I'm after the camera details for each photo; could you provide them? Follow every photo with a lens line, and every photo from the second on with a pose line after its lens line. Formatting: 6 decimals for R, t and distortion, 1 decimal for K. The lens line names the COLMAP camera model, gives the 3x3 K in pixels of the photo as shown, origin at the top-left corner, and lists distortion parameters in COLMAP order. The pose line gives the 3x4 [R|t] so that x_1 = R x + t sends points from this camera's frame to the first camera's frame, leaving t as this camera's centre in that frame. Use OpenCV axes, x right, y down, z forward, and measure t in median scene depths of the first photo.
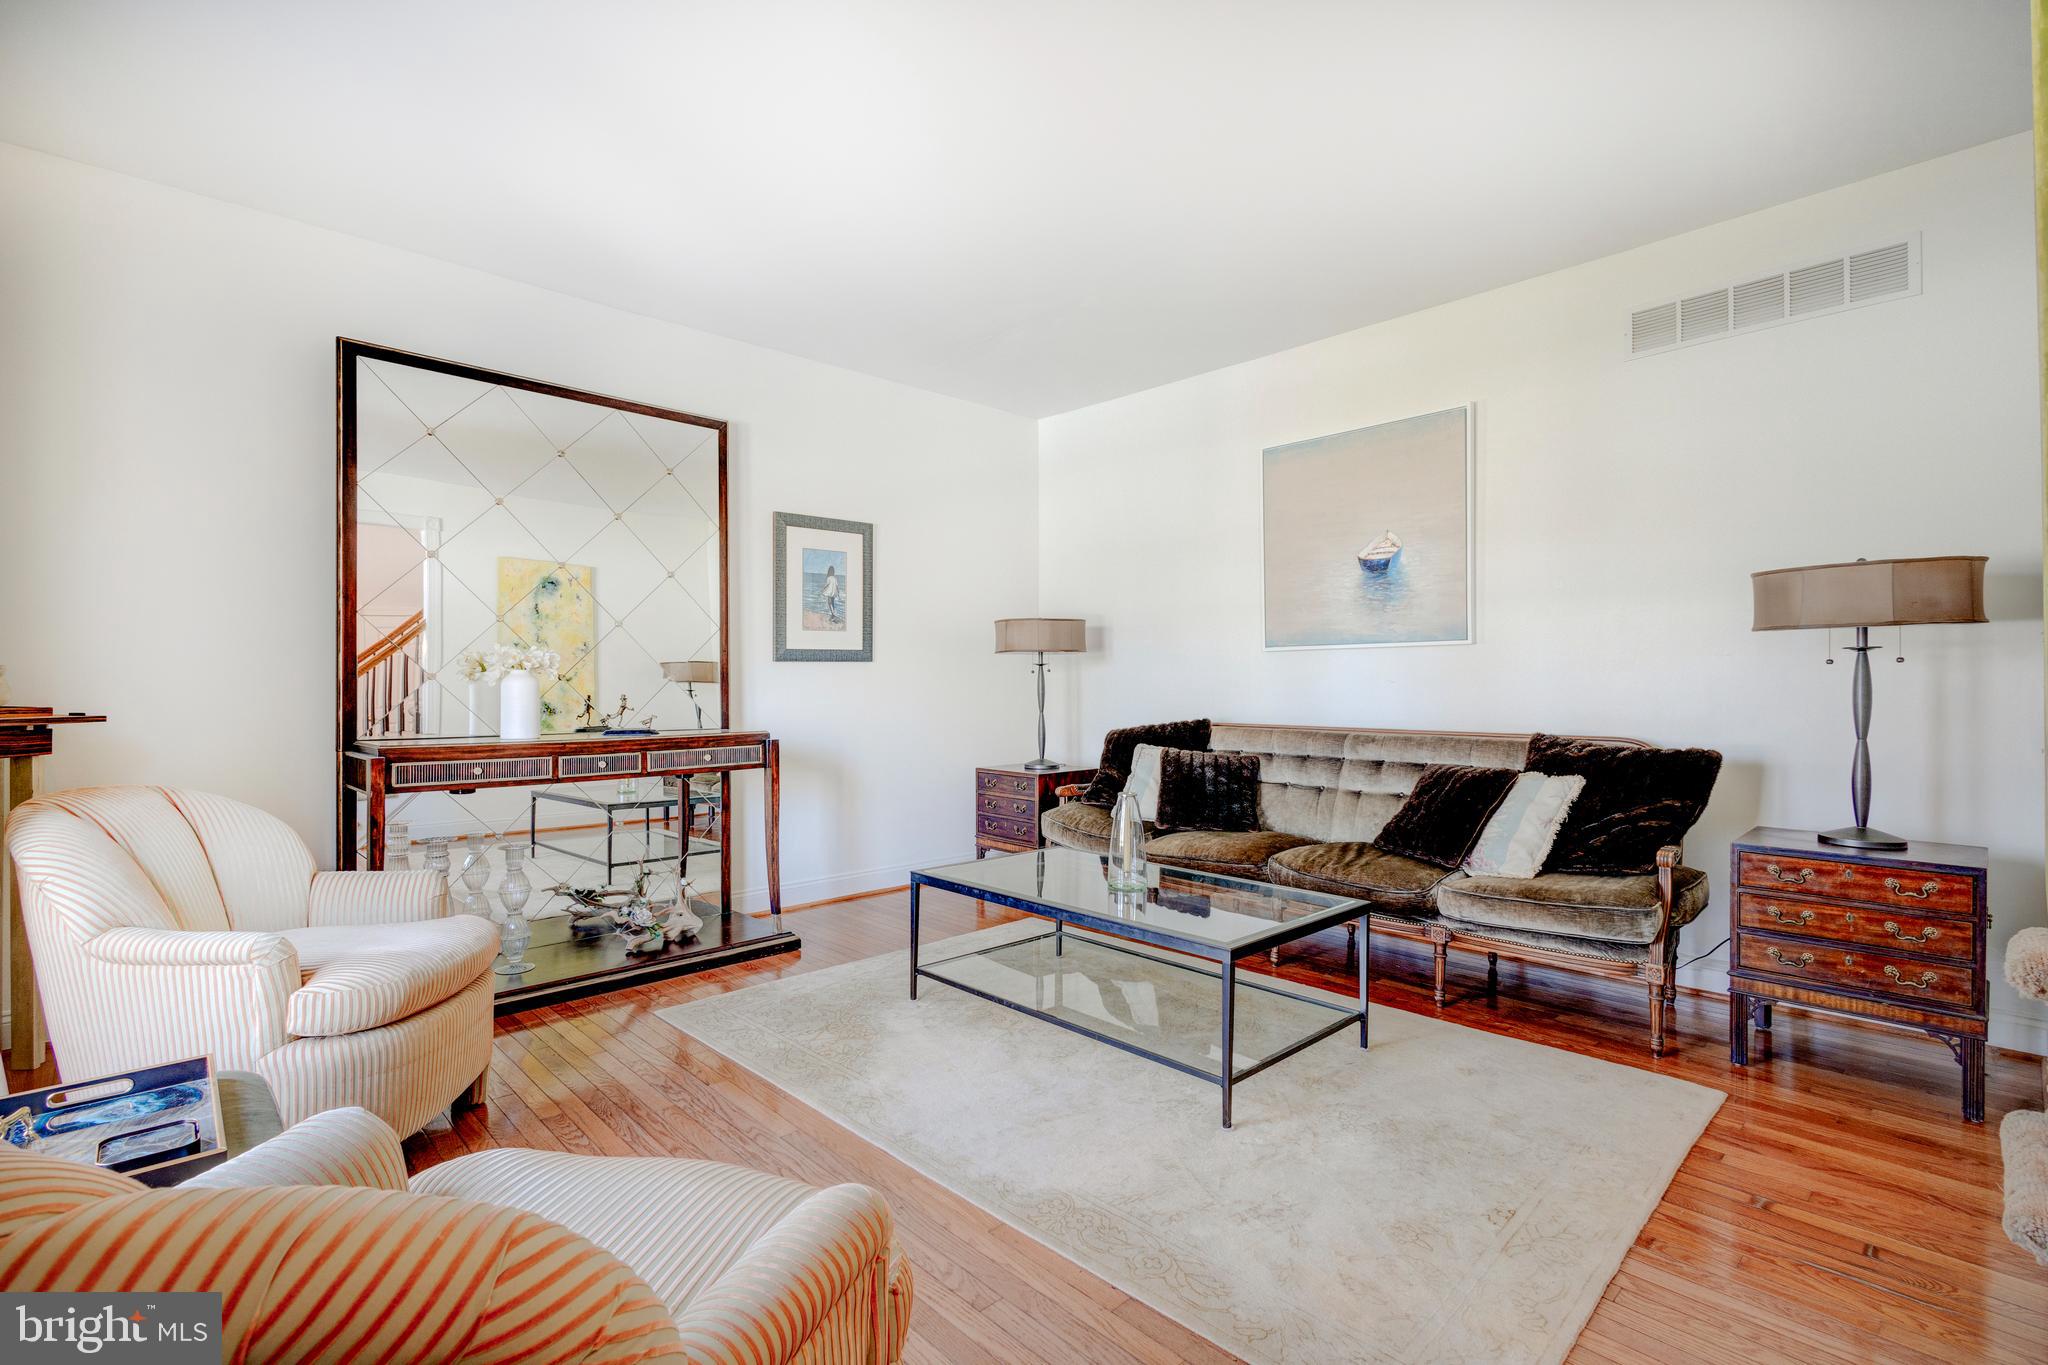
lens RADIAL K [[948.2, 0, 1009.9], [0, 948.2, 679.7], [0, 0, 1]] dist [0.003537, 0.000274]
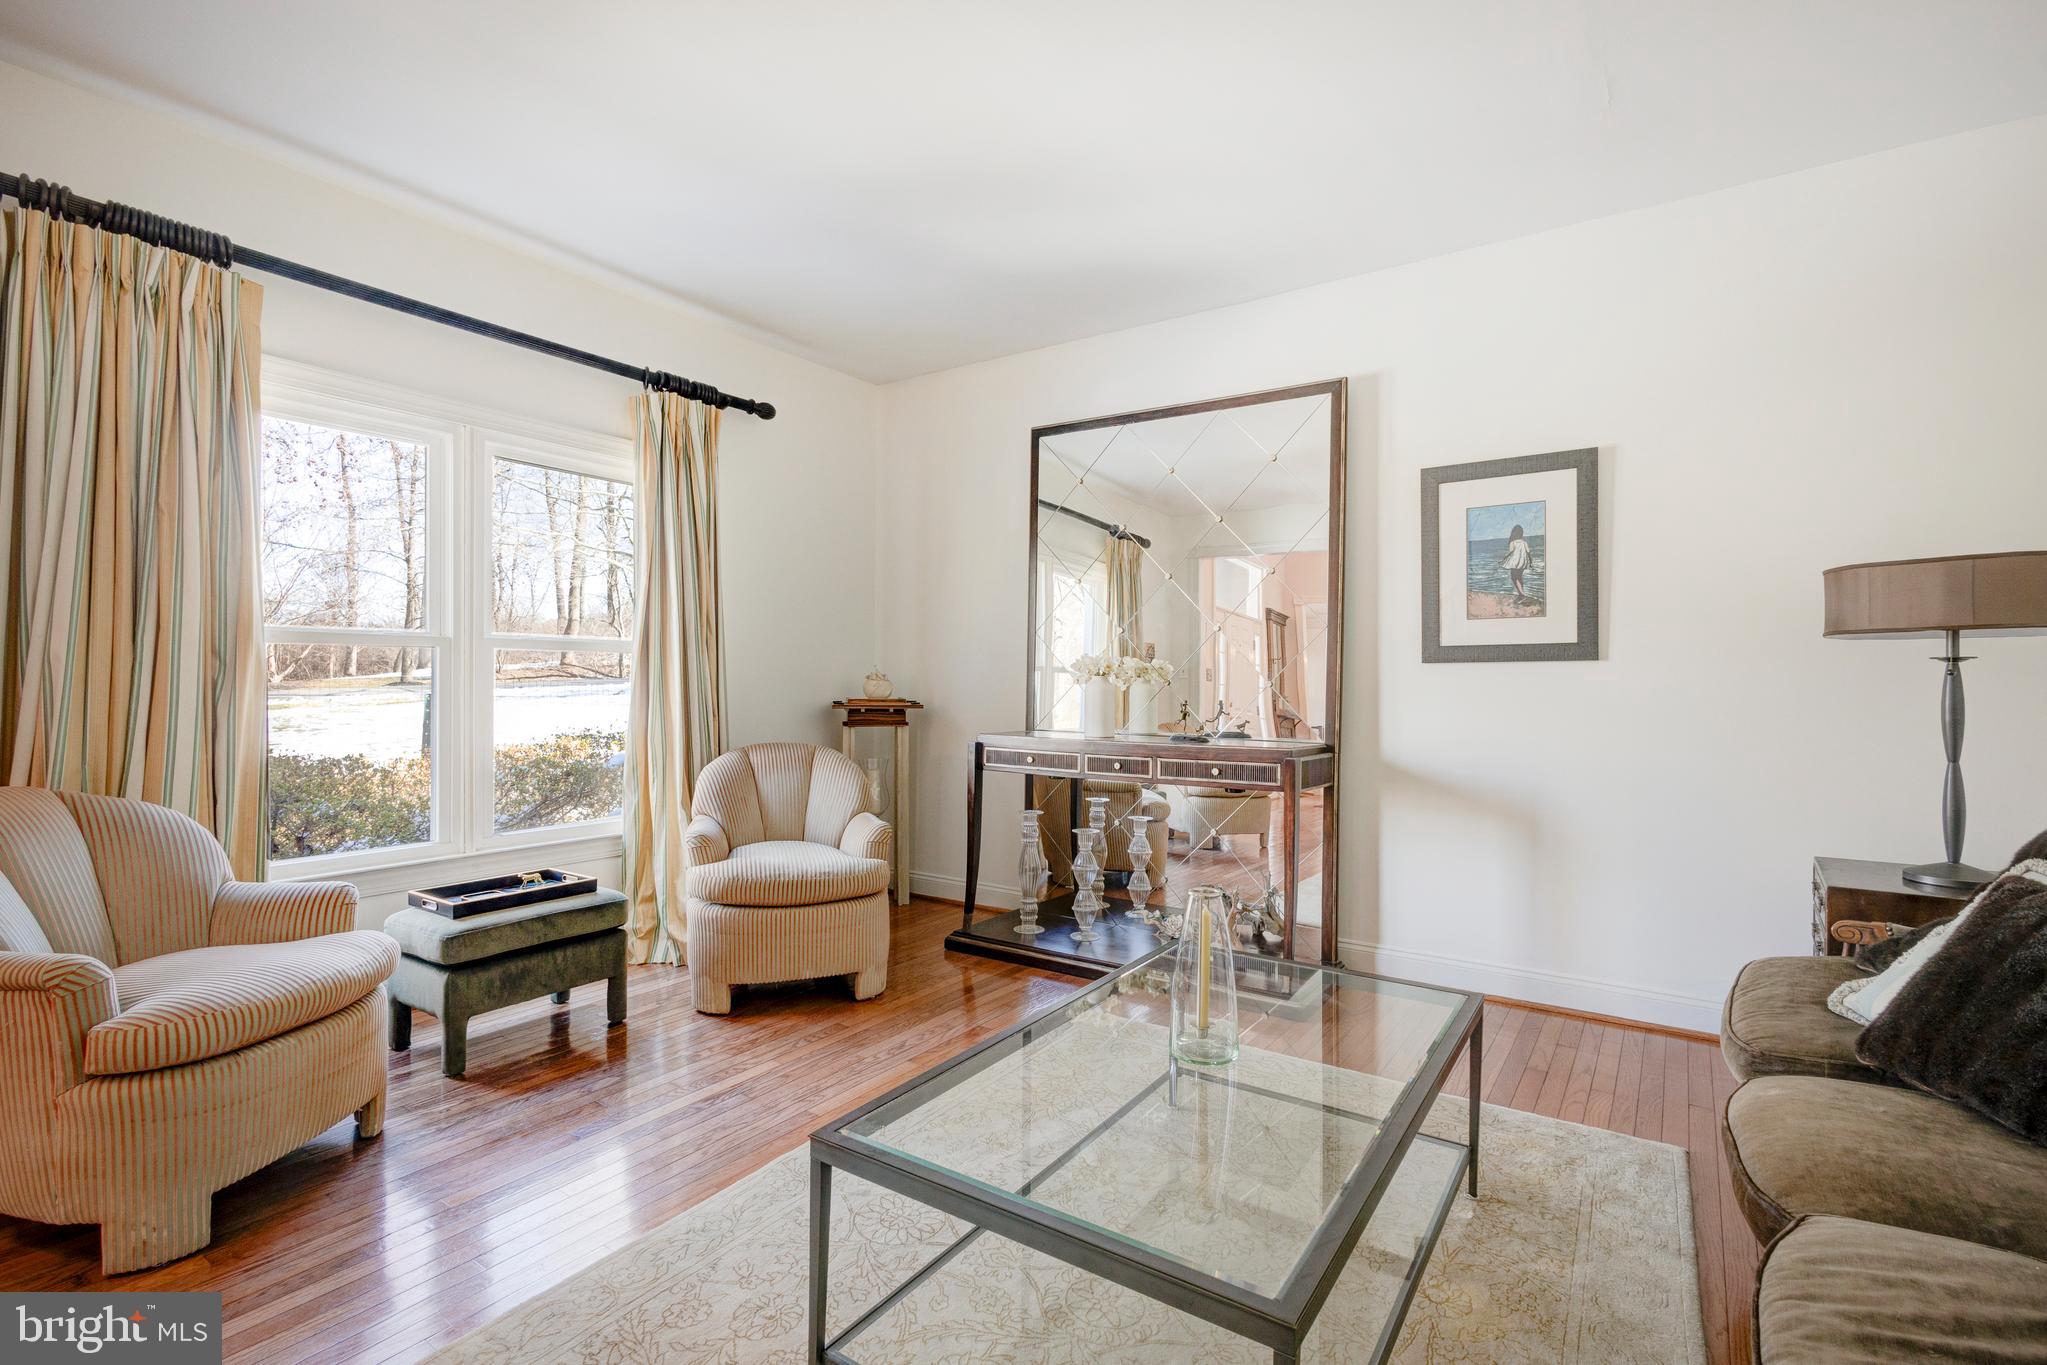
lens RADIAL K [[947.7, 0, 1018.3], [0, 947.7, 681.4], [0, 0, 1]] dist [0.003537, 0.000274]
pose [[0.215857, -0.001149, -0.976424, 0.416689], [-0.009346, 0.999951, -0.003242, 0.001386], [0.976380, 0.009826, 0.215835, 0.489562]]
